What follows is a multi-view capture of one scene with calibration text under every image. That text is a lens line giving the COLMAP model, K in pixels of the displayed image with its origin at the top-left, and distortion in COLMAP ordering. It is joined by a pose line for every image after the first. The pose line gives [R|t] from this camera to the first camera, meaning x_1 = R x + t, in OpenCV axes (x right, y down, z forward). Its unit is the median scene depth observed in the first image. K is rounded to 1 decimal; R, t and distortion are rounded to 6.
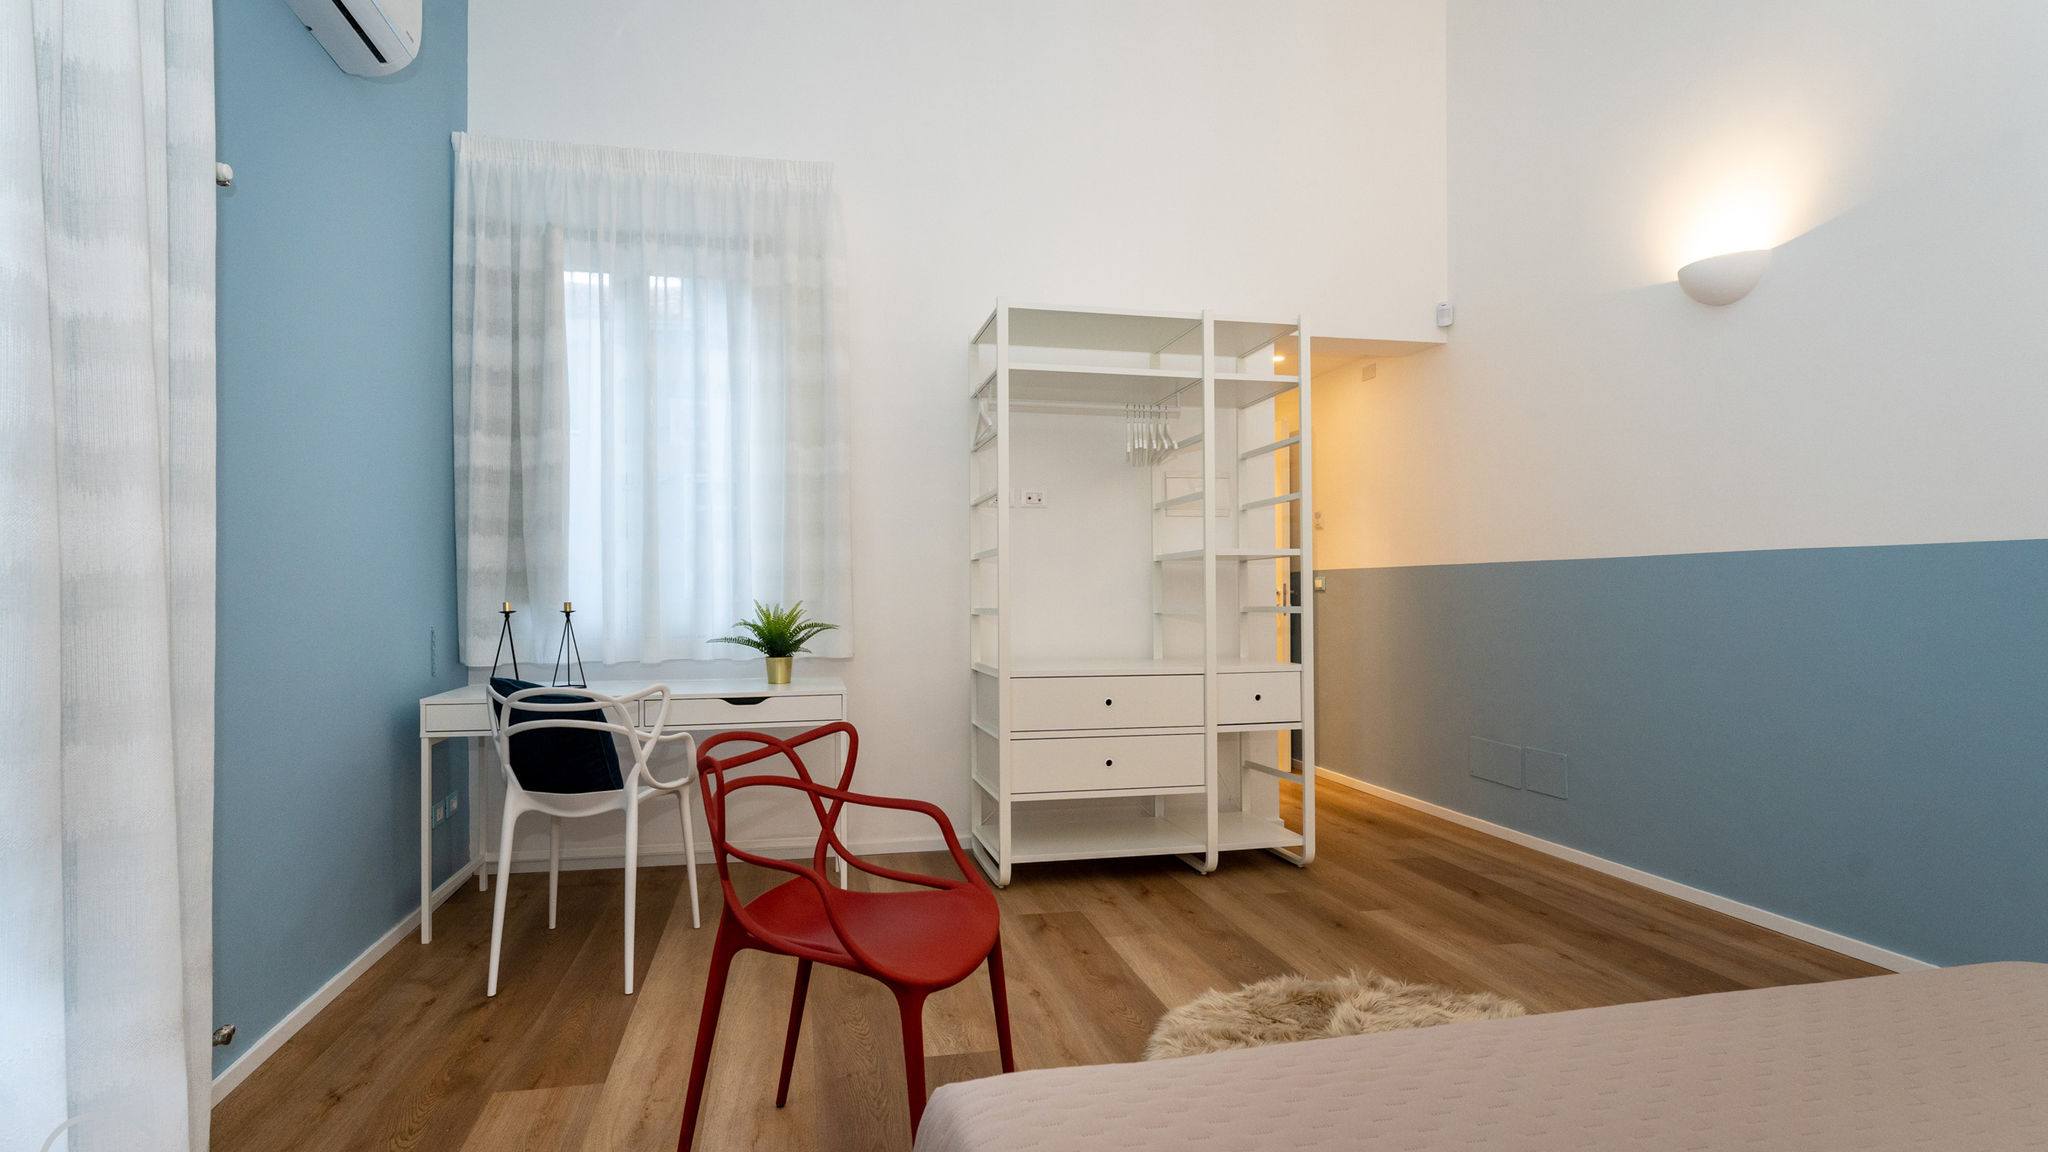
lens RADIAL K [[949.7, 0, 983.5], [0, 949.7, 600.5], [0, 0, 1]] dist [-0.013239, 0.000044]
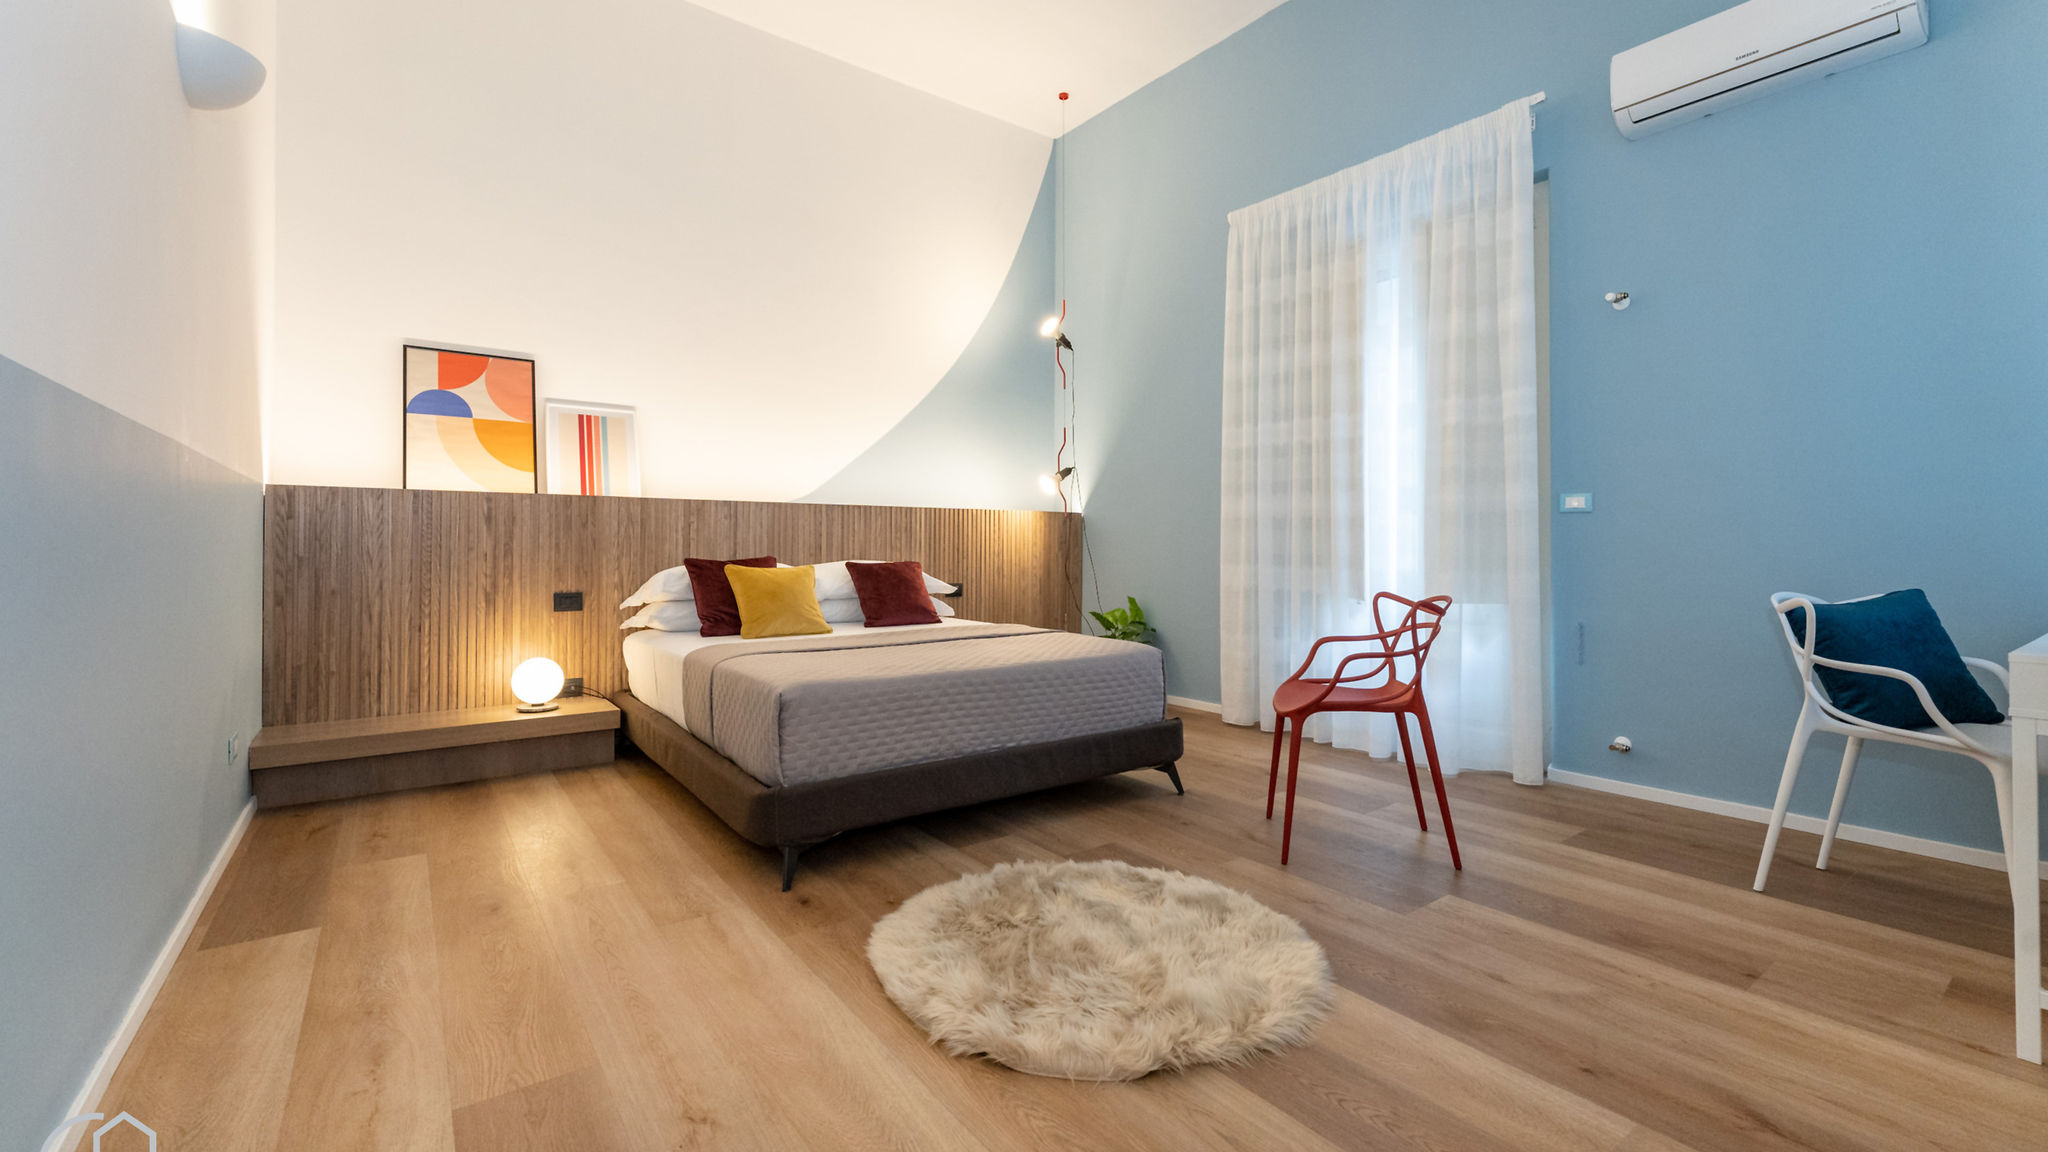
lens RADIAL K [[847.2, 0, 1017.7], [0, 847.2, 538.9], [0, 0, 1]] dist [0.000554, -0.000064]
pose [[-0.906316, -0.000843, -0.422599, 0.554870], [0.002606, 0.999968, -0.007585, 0.024980], [0.422592, -0.007975, -0.906285, 1.104065]]
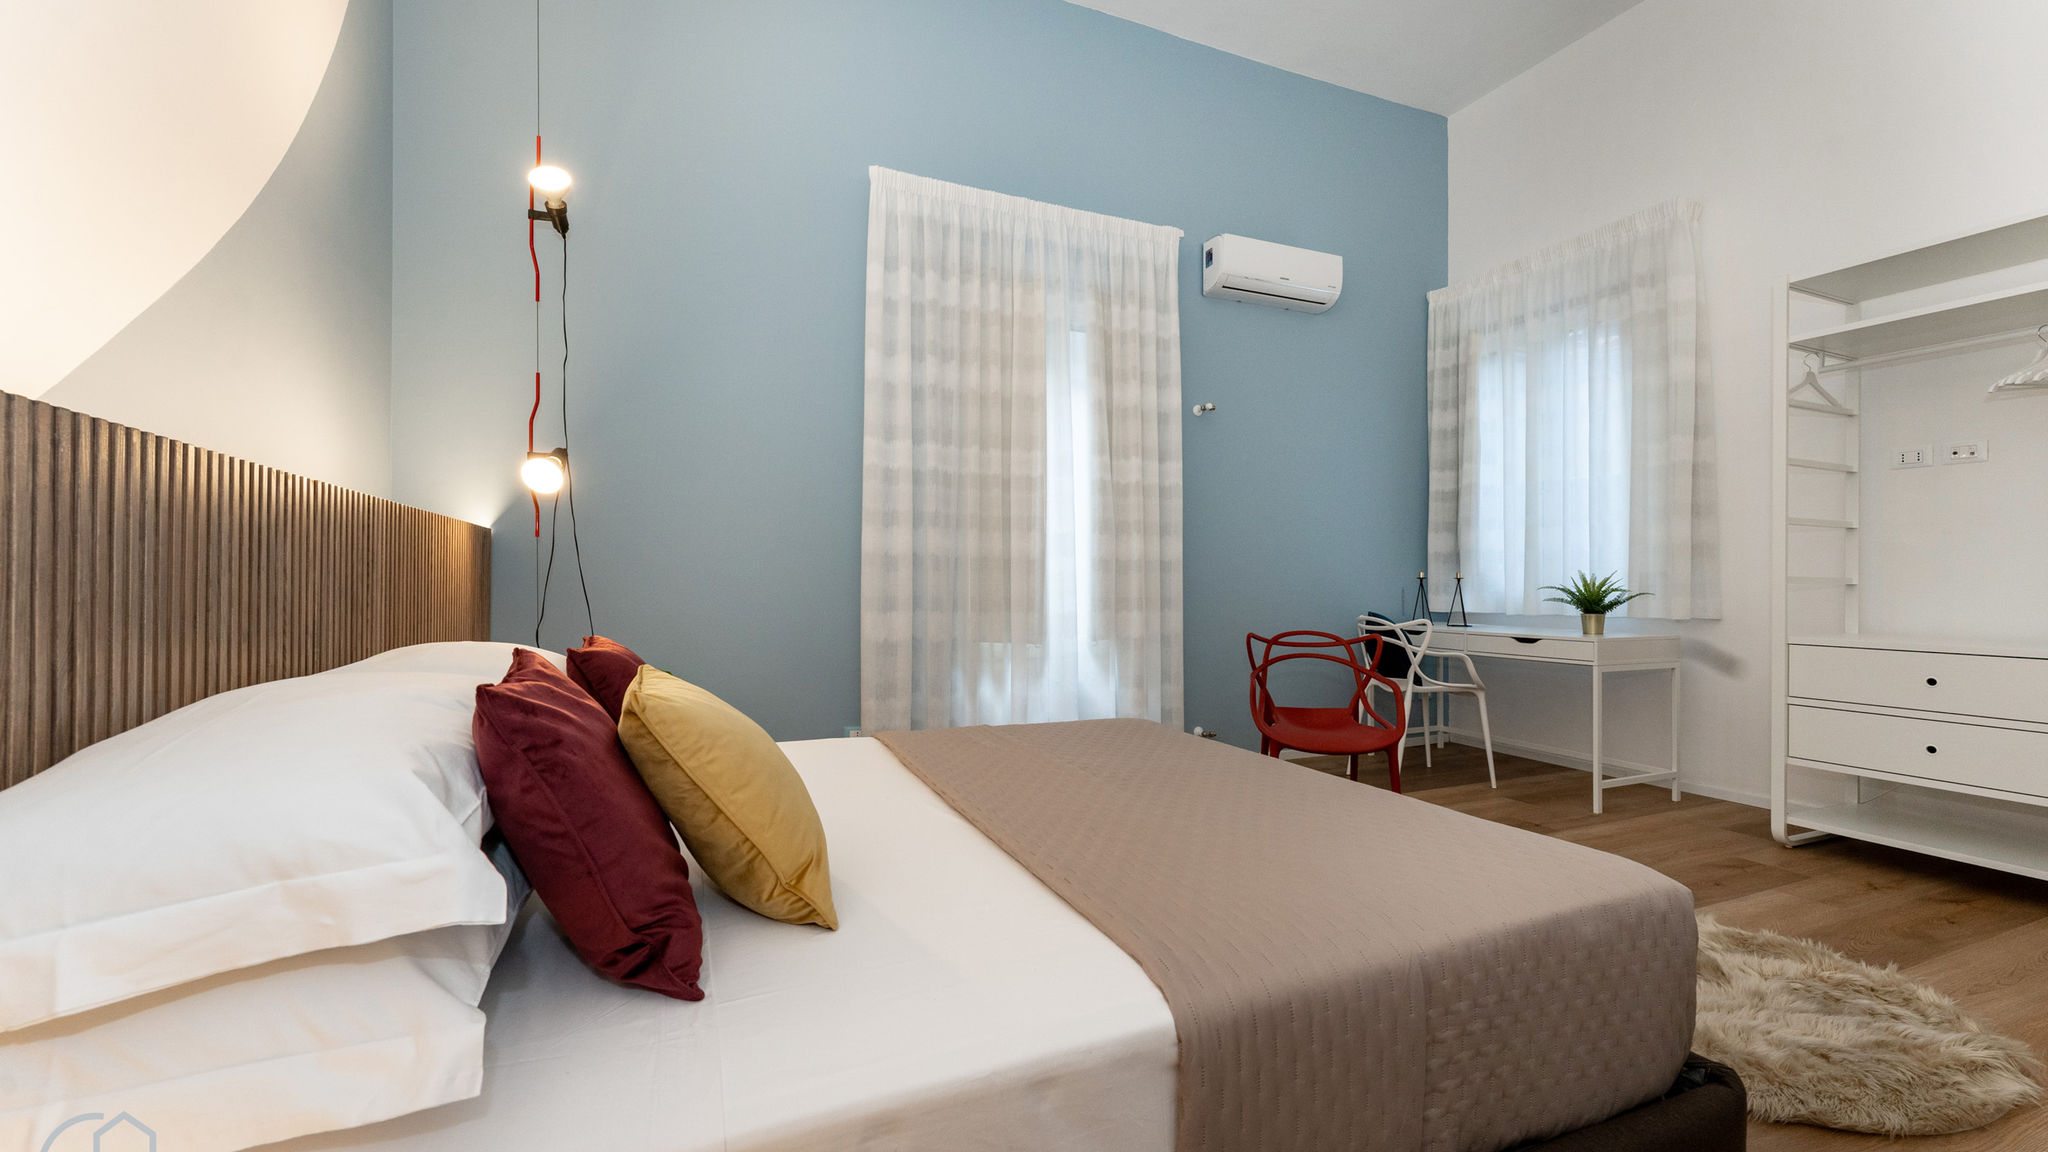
lens RADIAL K [[826.3, 0, 1022.1], [0, 826.3, 581.0], [0, 0, 1]] dist [-0.001493, -0.000435]
pose [[0.200584, 0.004759, -0.979665, 0.732391], [-0.002496, 0.999987, 0.004347, 0.011136], [0.979673, 0.001573, 0.200594, 0.003980]]
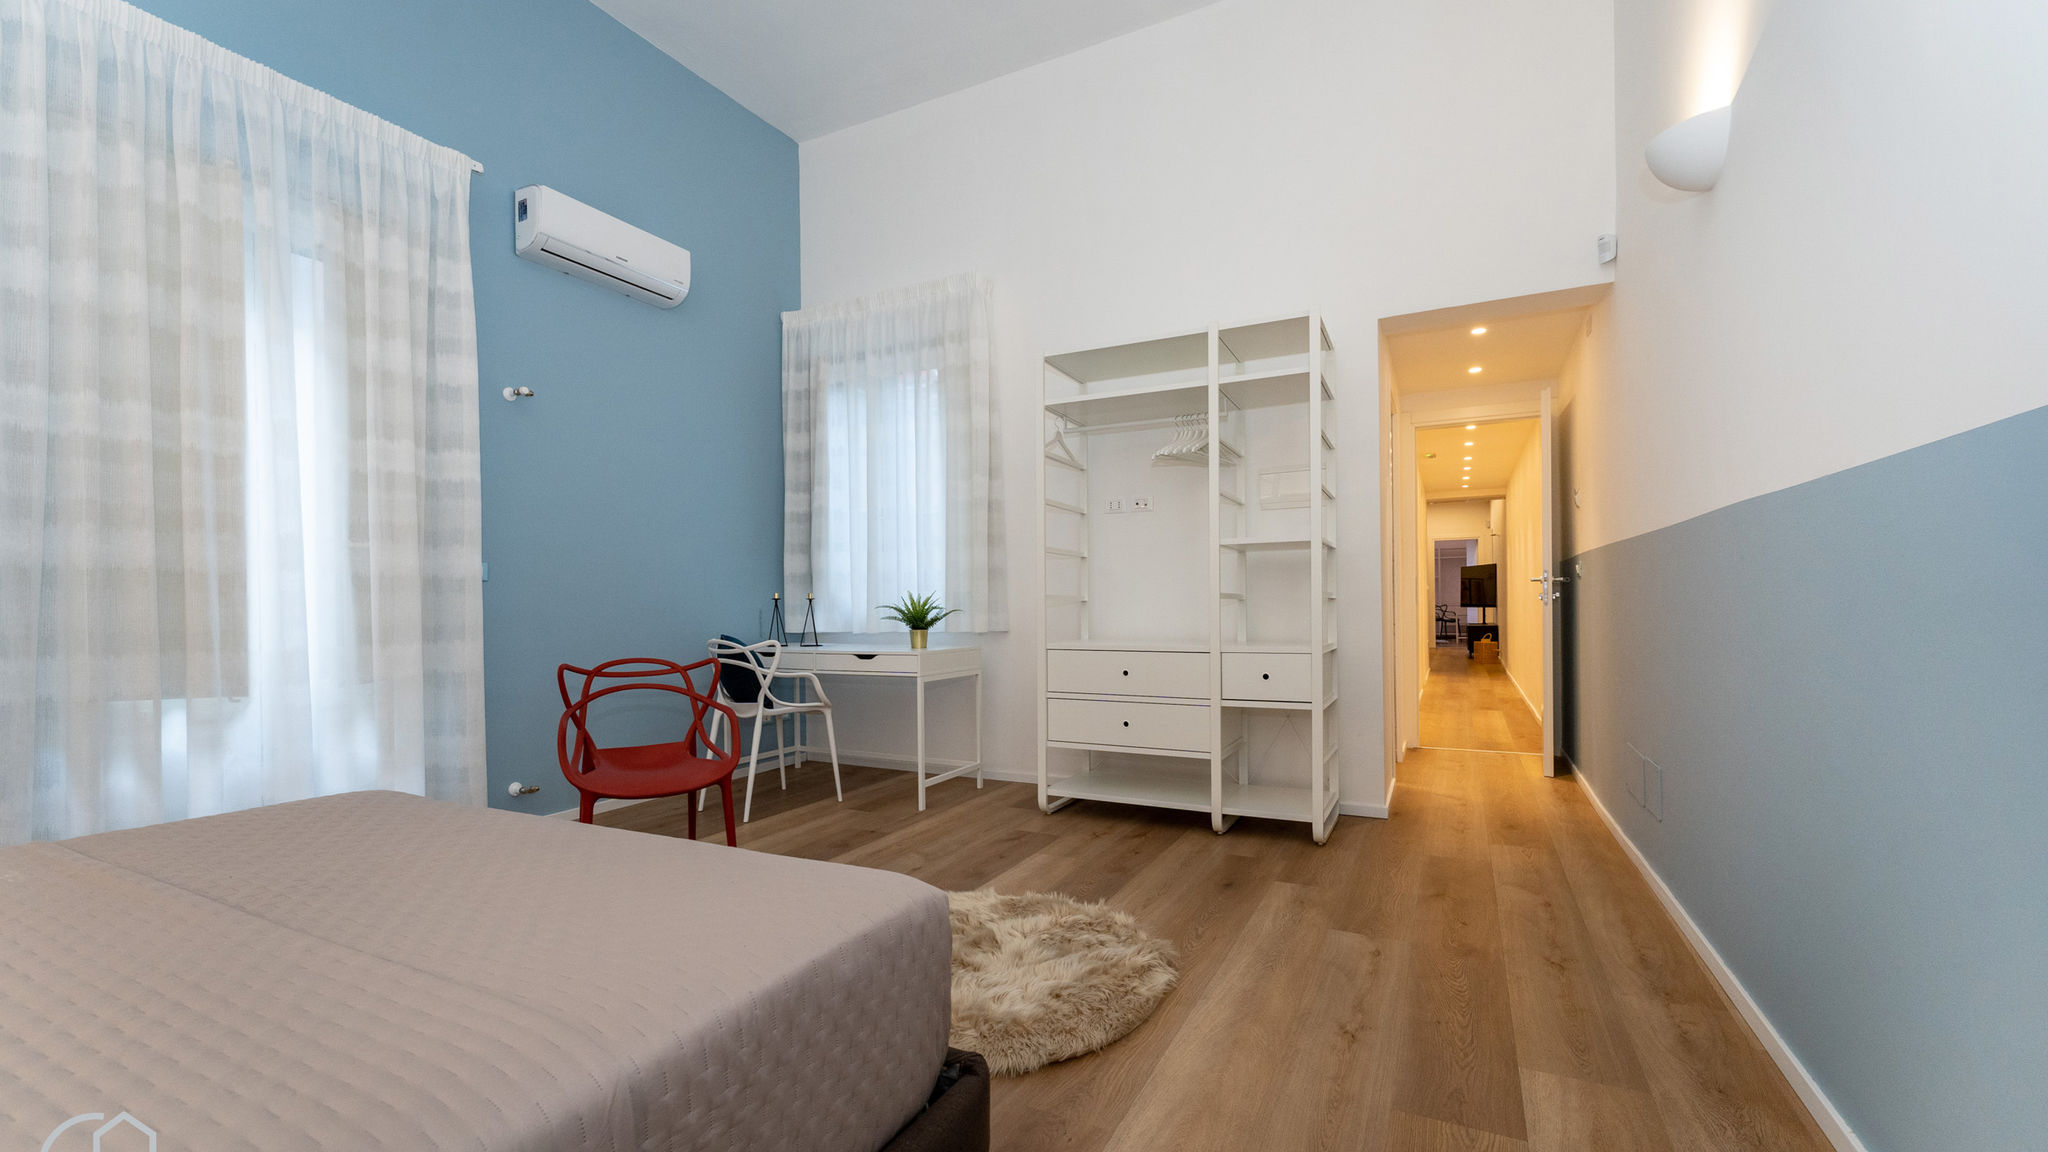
lens RADIAL K [[845.5, 0, 1021.3], [0, 845.5, 605.4], [0, 0, 1]] dist [0.000944, -0.000108]
pose [[0.783645, -0.001815, -0.621207, 0.699376], [0.005986, 0.999971, 0.004628, 0.016966], [0.621180, -0.007345, 0.783633, 0.089430]]
